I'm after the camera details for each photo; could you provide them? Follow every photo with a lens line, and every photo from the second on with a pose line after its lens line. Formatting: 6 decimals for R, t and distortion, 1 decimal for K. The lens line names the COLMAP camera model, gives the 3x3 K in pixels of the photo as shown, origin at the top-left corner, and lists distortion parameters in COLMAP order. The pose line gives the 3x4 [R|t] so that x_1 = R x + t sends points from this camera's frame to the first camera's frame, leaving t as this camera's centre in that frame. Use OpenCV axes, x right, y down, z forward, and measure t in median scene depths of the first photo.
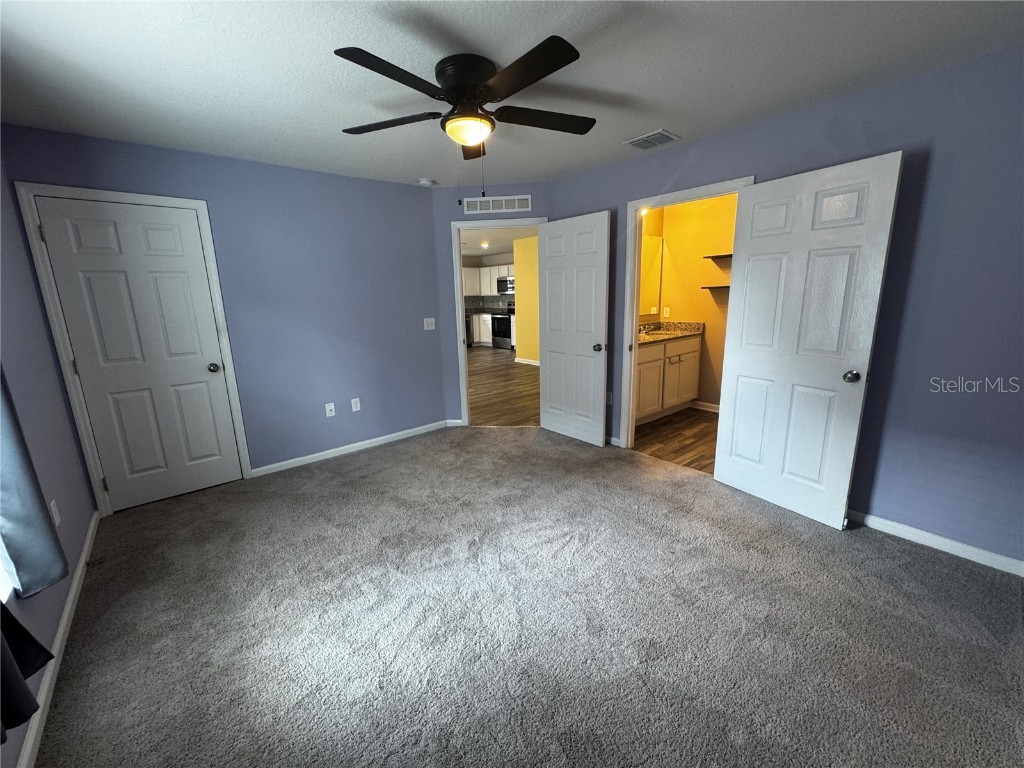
lens RADIAL K [[407.3, 0, 513.5], [0, 407.3, 382.5], [0, 0, 1]] dist [0.000066, -0.000203]
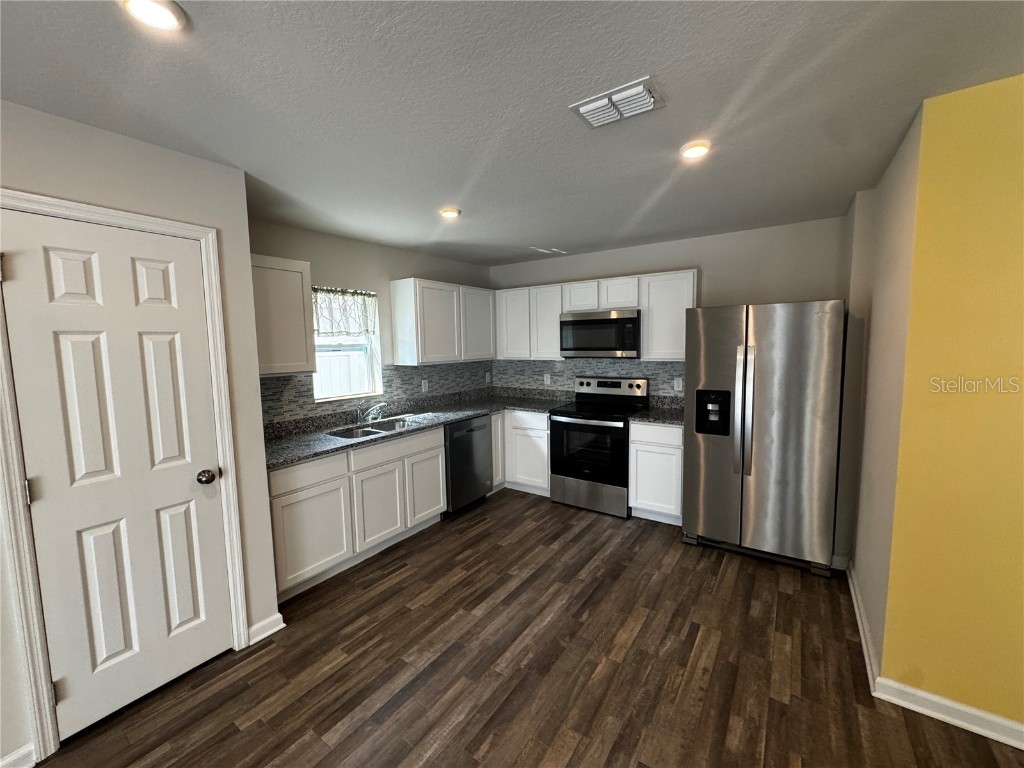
lens RADIAL K [[410.8, 0, 512.0], [0, 410.8, 384.0], [0, 0, 1]] dist [0.001537, 0.000433]
pose [[0.966762, -0.016804, 0.255126, -0.175554], [0.046822, 0.992599, -0.112048, -0.151145], [-0.251355, 0.120269, 0.960394, 0.646327]]
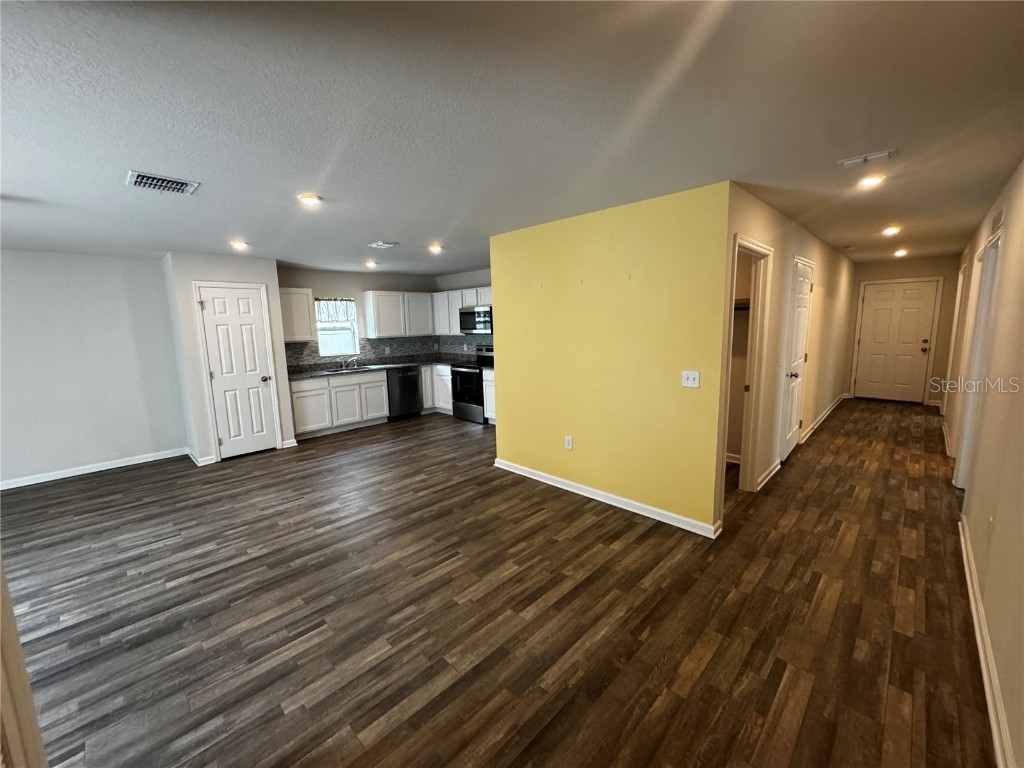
lens RADIAL K [[407.3, 0, 513.5], [0, 407.3, 382.5], [0, 0, 1]] dist [0.000066, -0.000203]
pose [[0.995574, -0.012390, 0.093162, -0.017028], [0.018566, 0.997665, -0.065721, -0.096891], [-0.092131, 0.067159, 0.993480, 0.363580]]
